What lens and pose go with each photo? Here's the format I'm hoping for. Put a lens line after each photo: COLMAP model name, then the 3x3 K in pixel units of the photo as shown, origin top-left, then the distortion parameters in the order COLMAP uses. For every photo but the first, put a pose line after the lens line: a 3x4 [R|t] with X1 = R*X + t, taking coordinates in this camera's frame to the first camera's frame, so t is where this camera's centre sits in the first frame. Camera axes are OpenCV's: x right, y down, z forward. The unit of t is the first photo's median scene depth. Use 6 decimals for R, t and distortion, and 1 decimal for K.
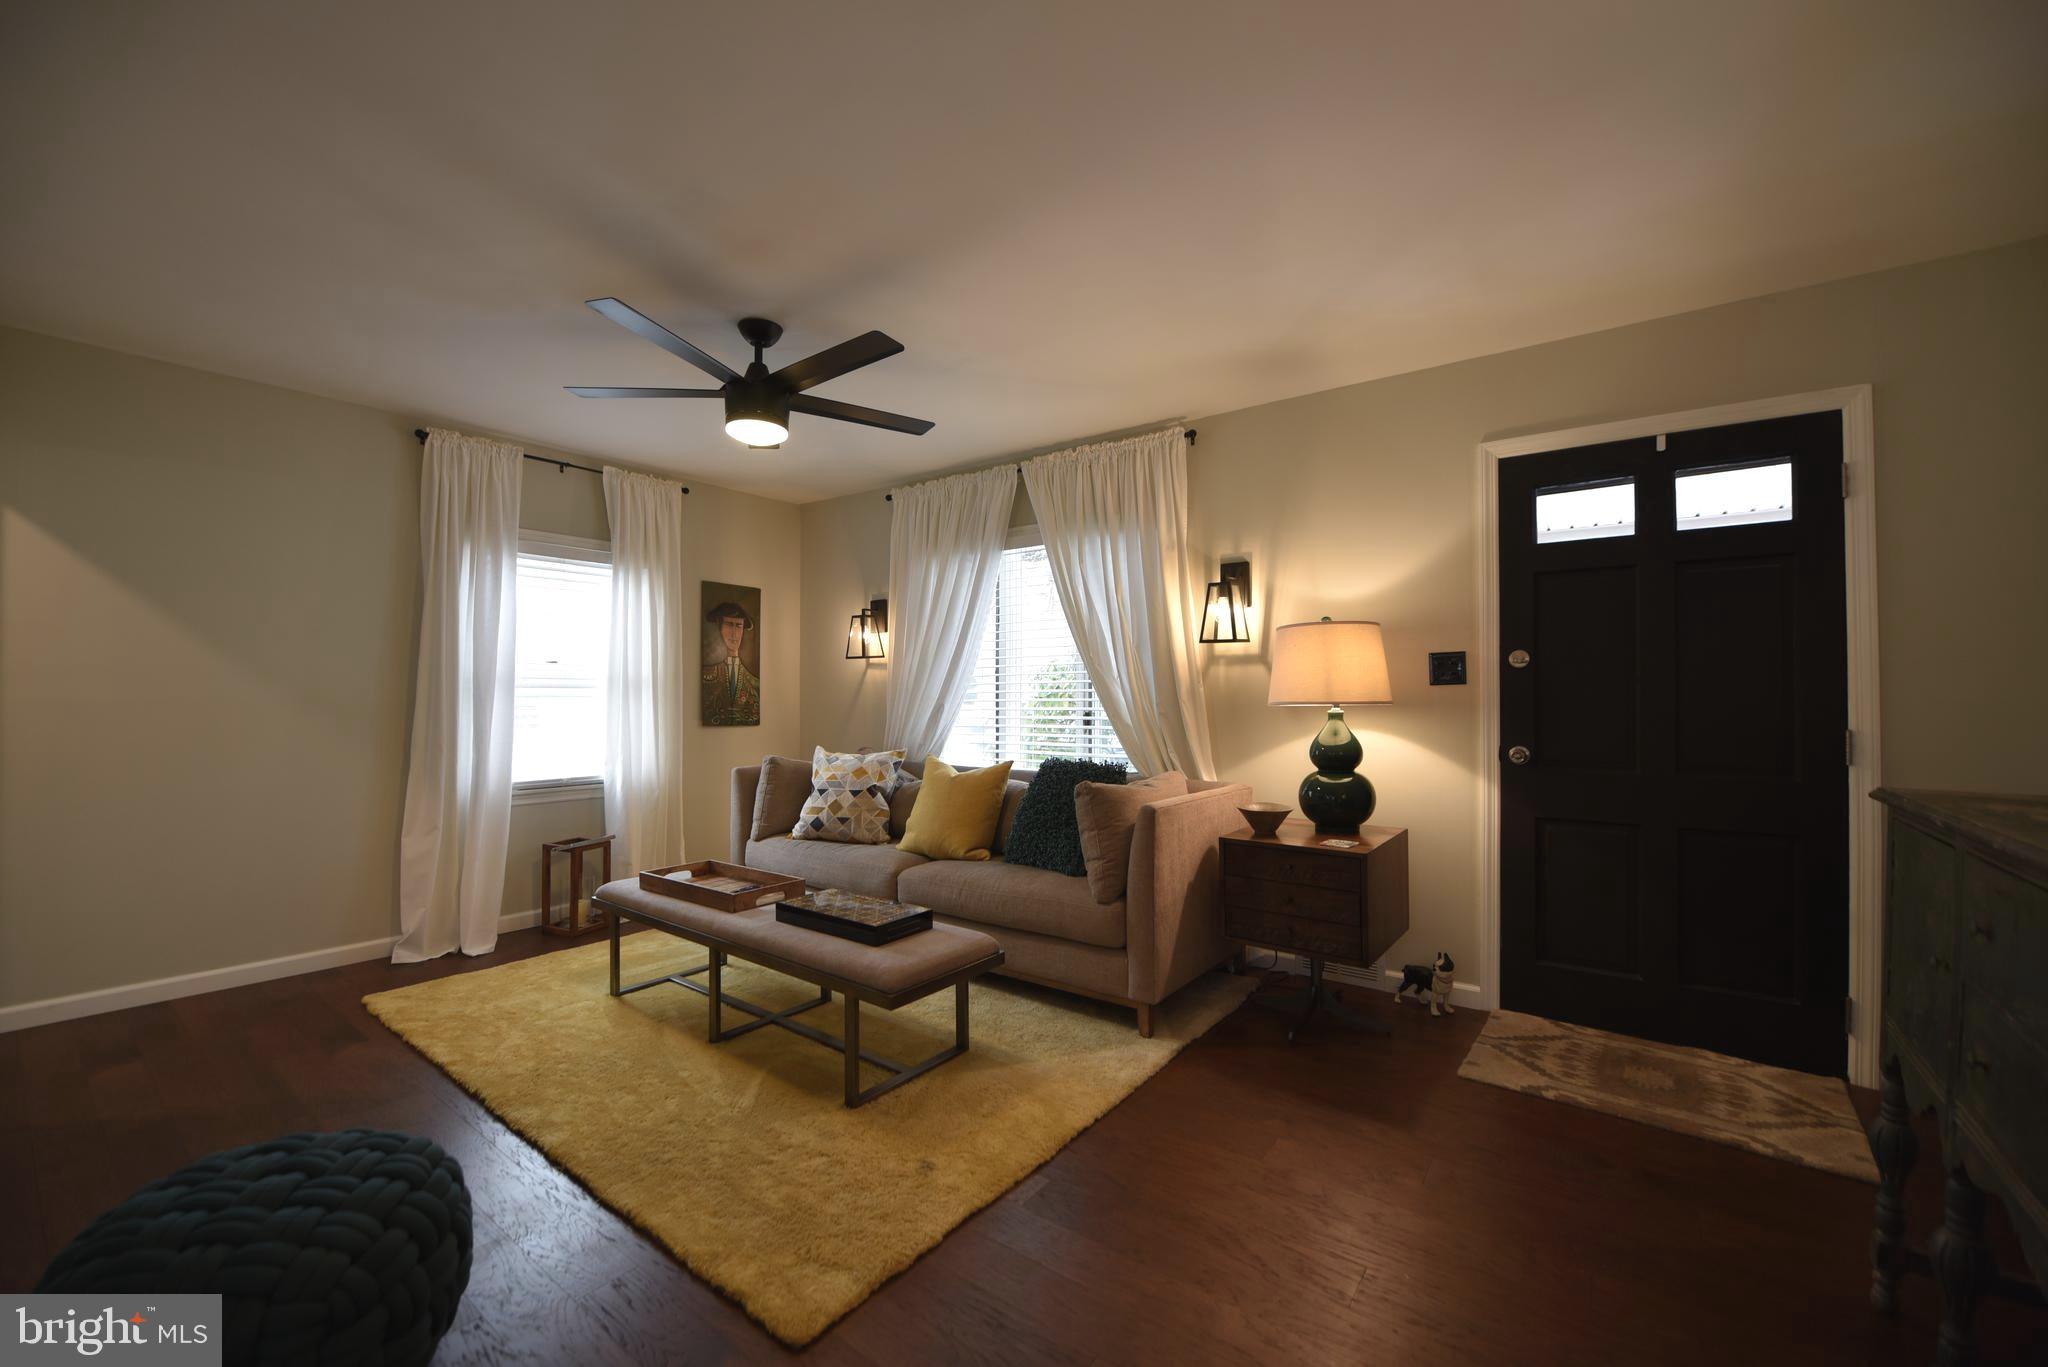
lens RADIAL K [[809.4, 0, 1038.9], [0, 809.4, 681.5], [0, 0, 1]] dist [-0.017116, -0.002360]
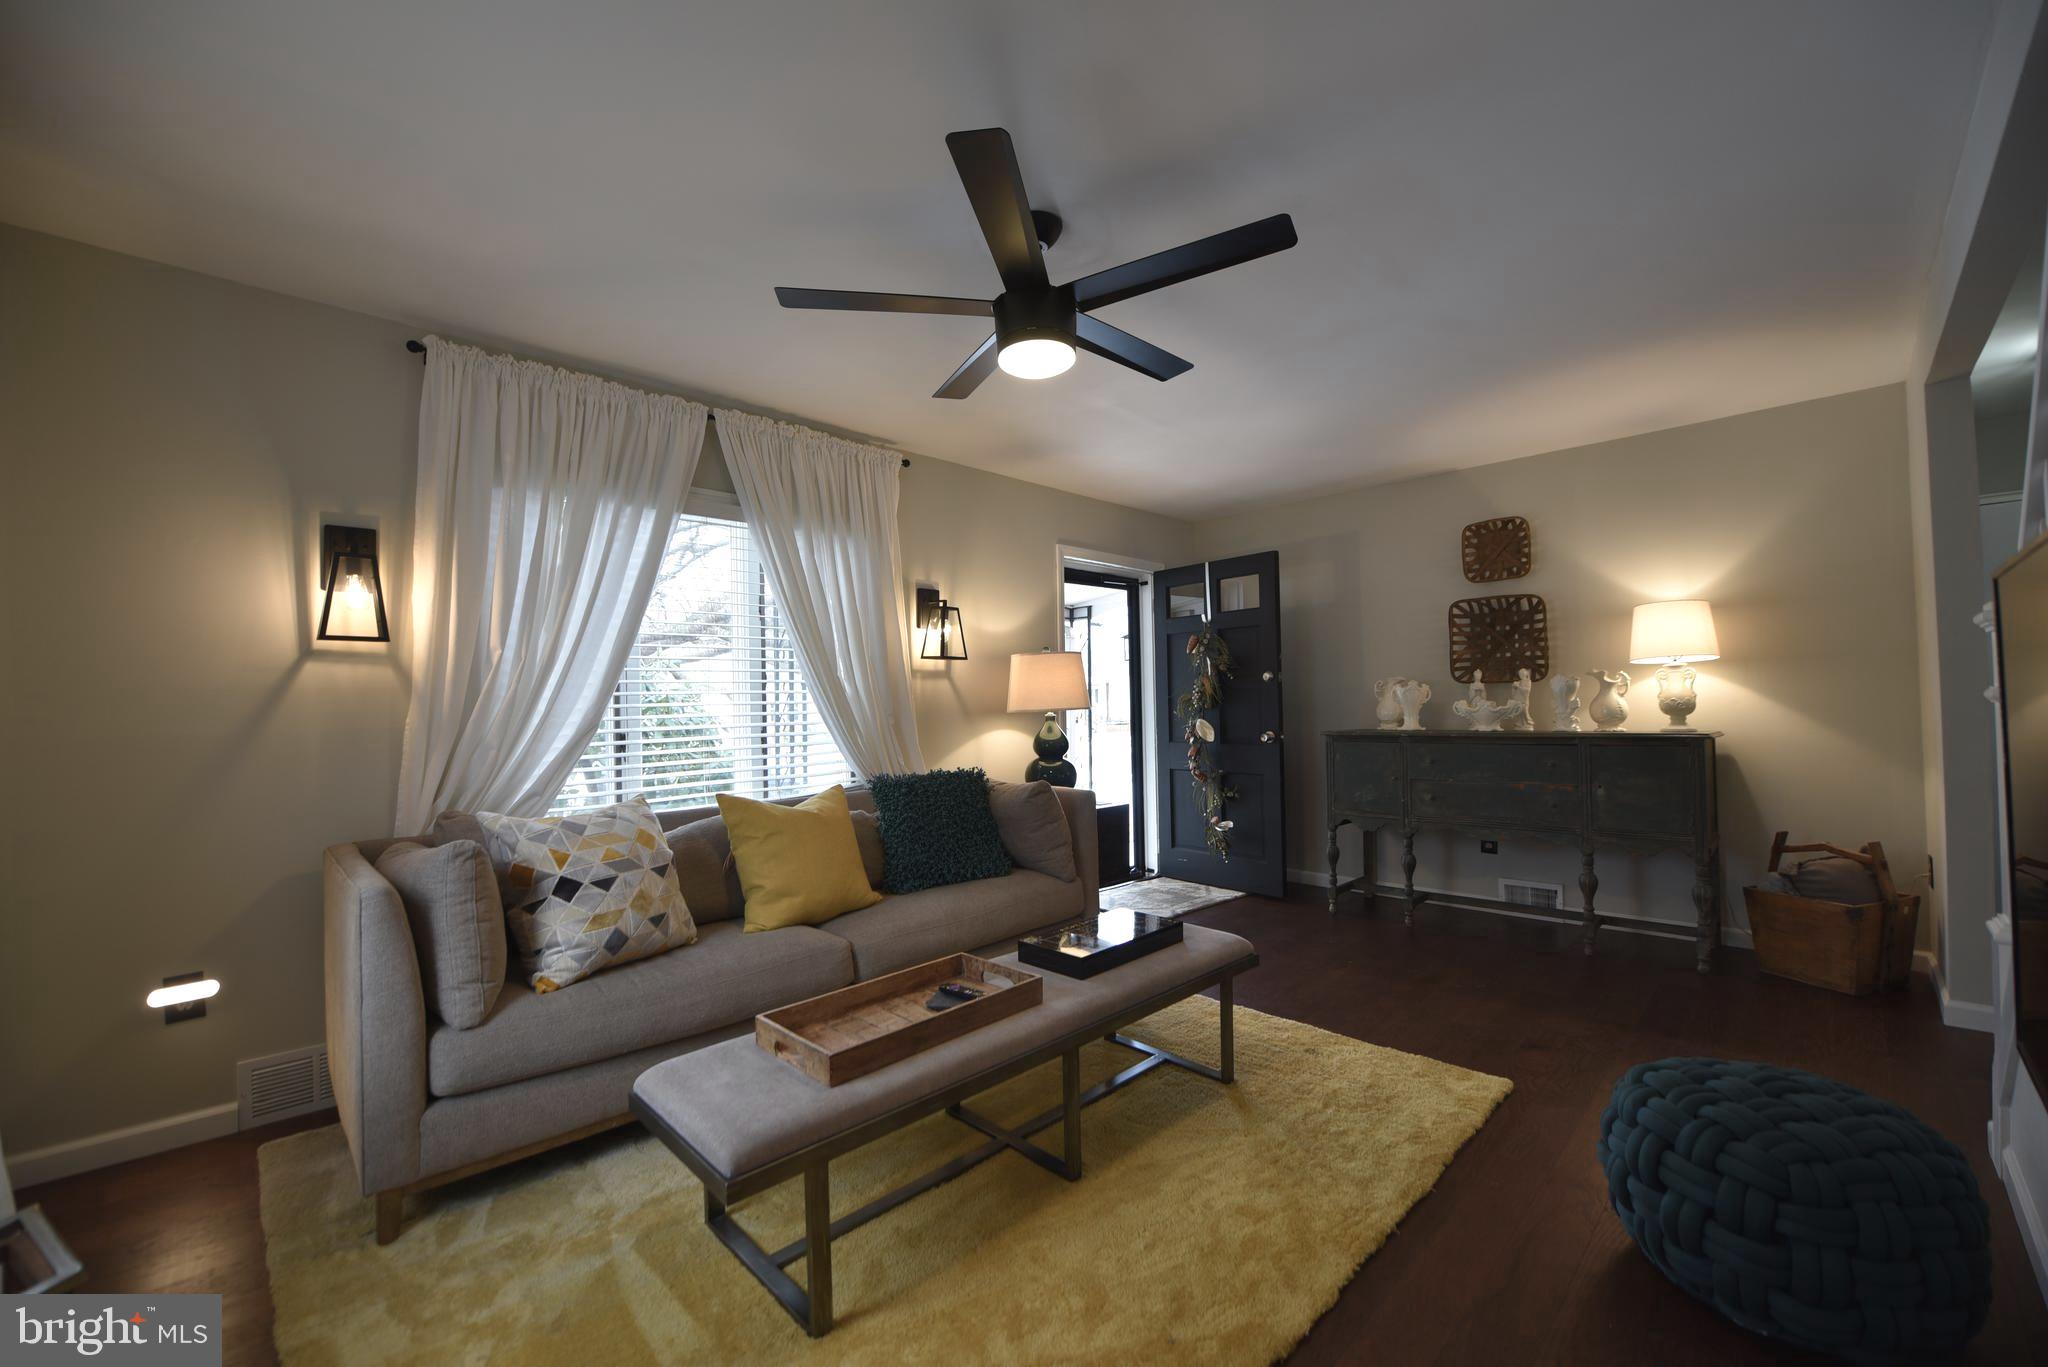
lens RADIAL K [[809.4, 0, 1019.1], [0, 809.4, 679.6], [0, 0, 1]] dist [-0.017116, -0.002360]
pose [[0.145672, 0.027427, 0.988953, -0.802244], [0.001874, 0.999606, -0.027998, 0.011934], [-0.989331, 0.005932, 0.145563, 0.655889]]
